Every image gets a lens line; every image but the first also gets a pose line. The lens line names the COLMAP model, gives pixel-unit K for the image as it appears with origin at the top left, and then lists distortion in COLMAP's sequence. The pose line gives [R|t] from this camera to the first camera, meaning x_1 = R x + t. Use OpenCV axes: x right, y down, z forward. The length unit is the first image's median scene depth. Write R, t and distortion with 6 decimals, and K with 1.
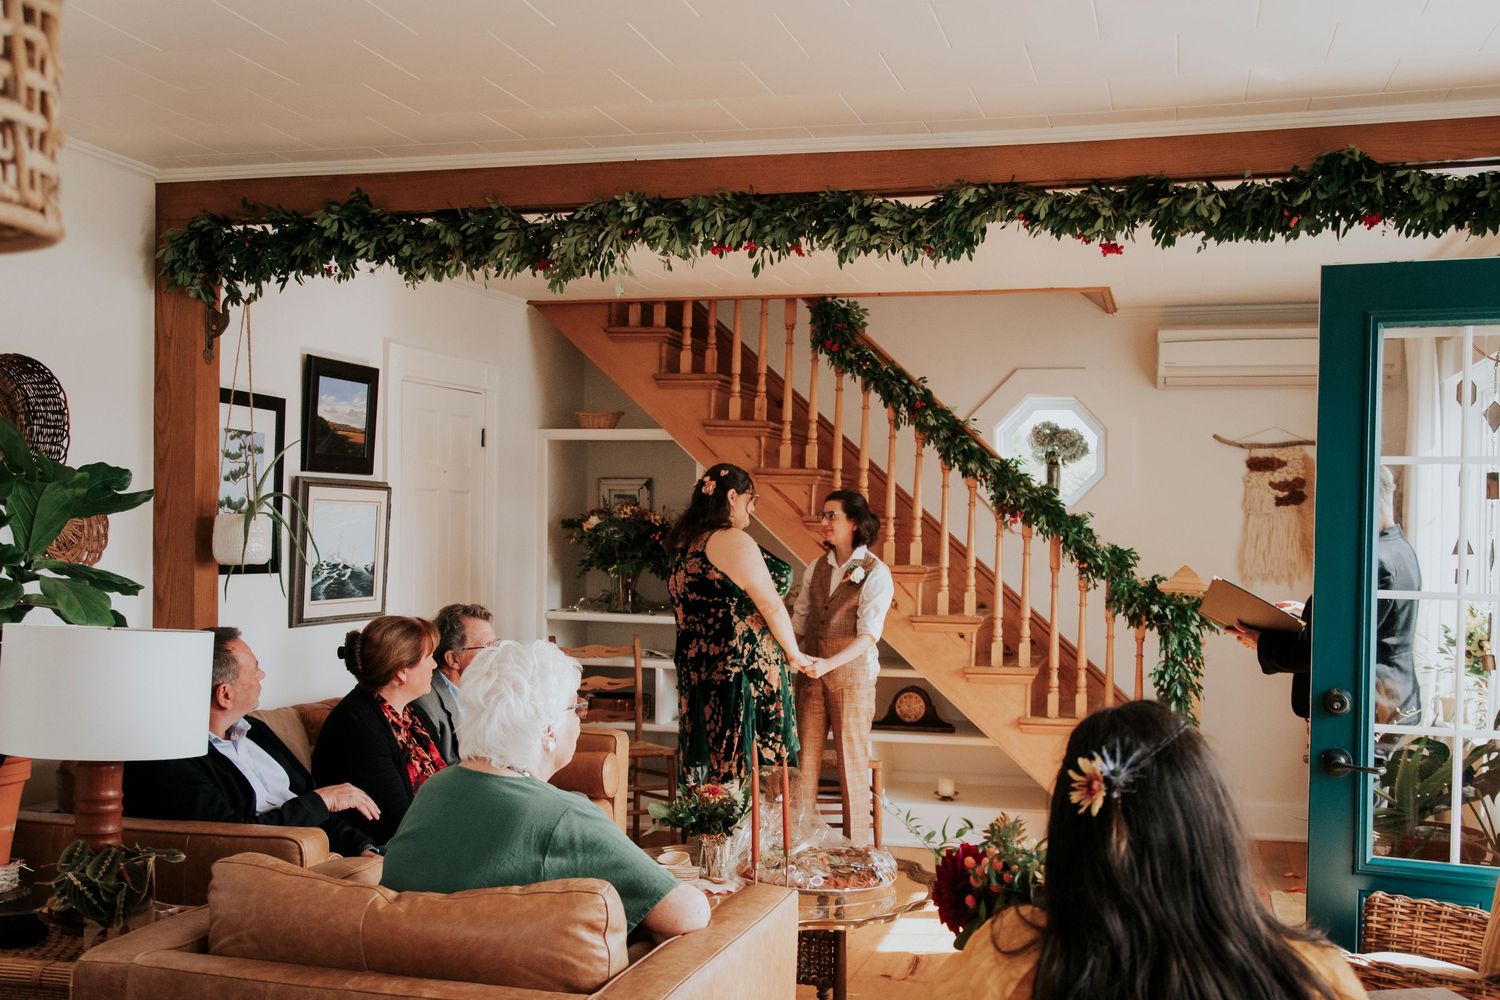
lens RADIAL K [[1737.3, 0, 750.4], [0, 1737.3, 574.5], [0, 0, 1]] dist [0.103590, -0.002040]
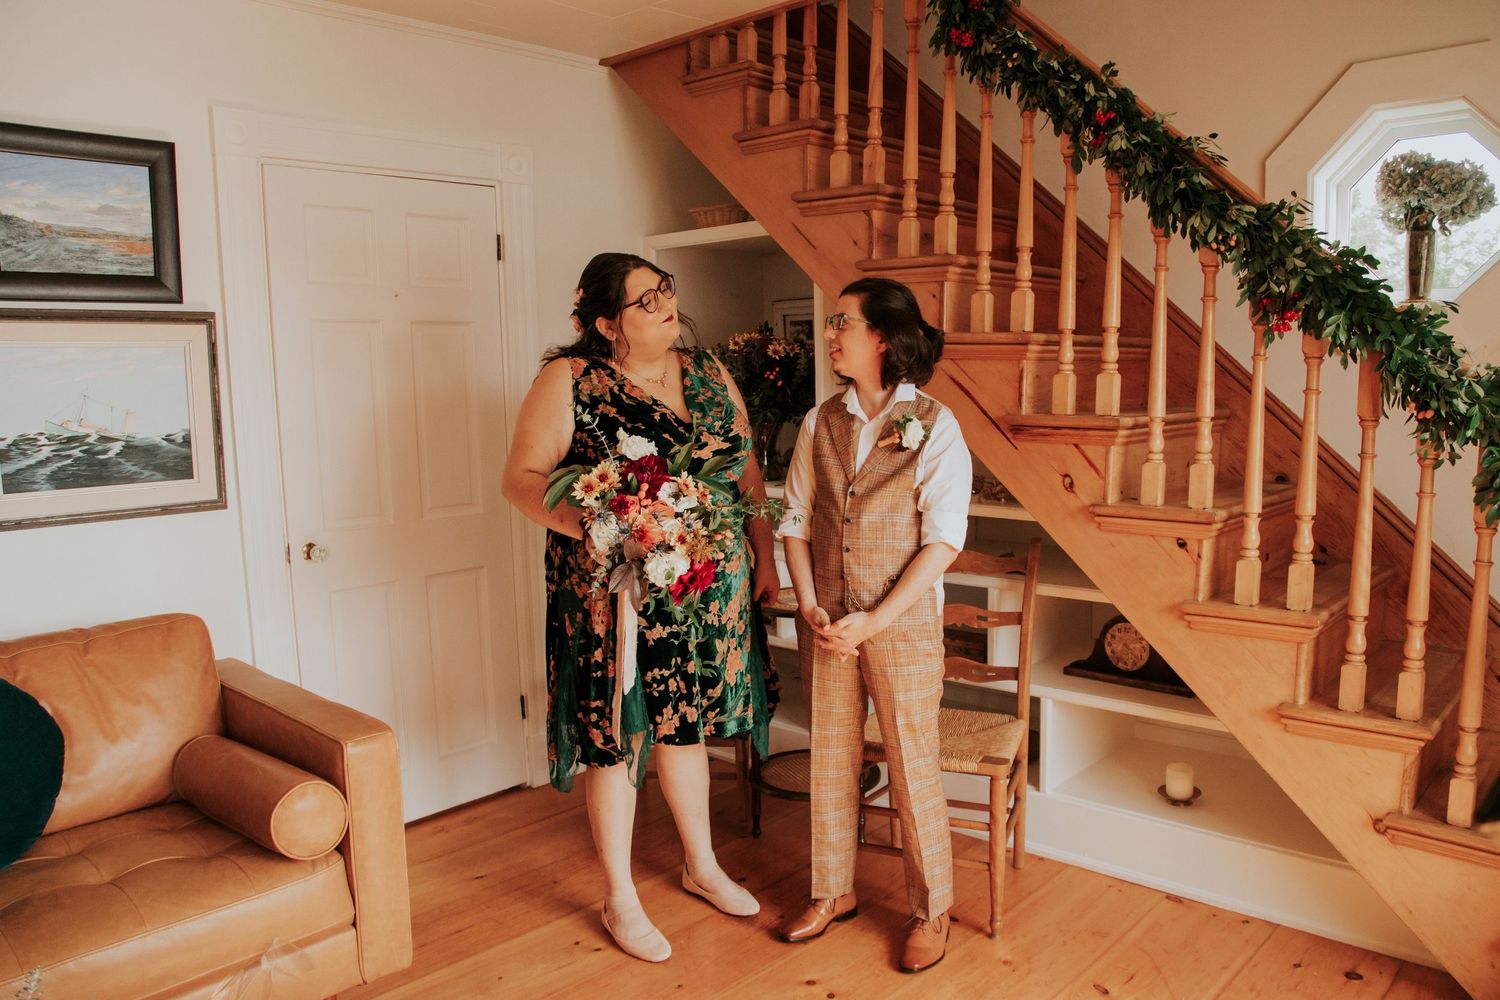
lens RADIAL K [[1131.8, 0, 750.2], [0, 1131.8, 546.2], [0, 0, 1]] dist [-0.106318, 0.065858]
pose [[0.882878, 0.040289, -0.467872, 0.165284], [0.017890, 0.992704, 0.119241, -0.008267], [0.469262, -0.113646, 0.875715, 0.628955]]
